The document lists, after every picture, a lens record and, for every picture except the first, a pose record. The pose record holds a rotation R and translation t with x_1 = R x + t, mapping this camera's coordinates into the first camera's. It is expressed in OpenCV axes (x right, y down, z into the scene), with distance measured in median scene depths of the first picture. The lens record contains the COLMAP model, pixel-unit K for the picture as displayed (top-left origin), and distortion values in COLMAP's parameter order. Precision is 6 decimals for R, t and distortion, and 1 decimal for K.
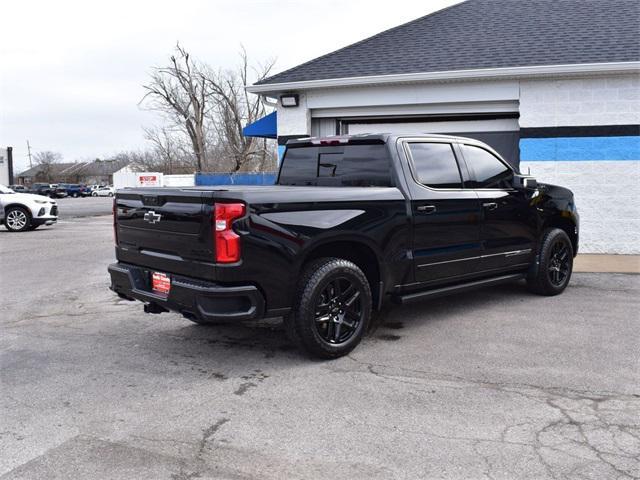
lens RADIAL K [[659.2, 0, 320.0], [0, 659.2, 240.0], [0, 0, 1]] dist [-0.076230, 0.002814]
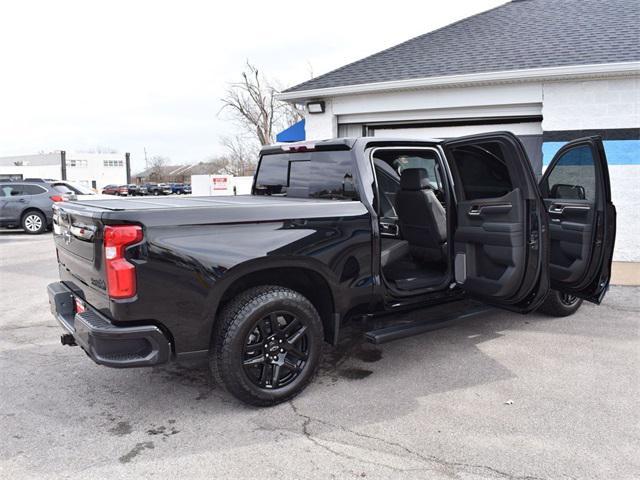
lens RADIAL K [[558.3, 0, 320.0], [0, 558.3, 240.0], [0, 0, 1]] dist [-0.097587, 0.021106]
pose [[0.992130, 0.010611, -0.124760, 0.079764], [-0.008321, 0.999787, 0.018863, -0.022045], [0.124934, -0.017677, 0.992008, 0.144545]]
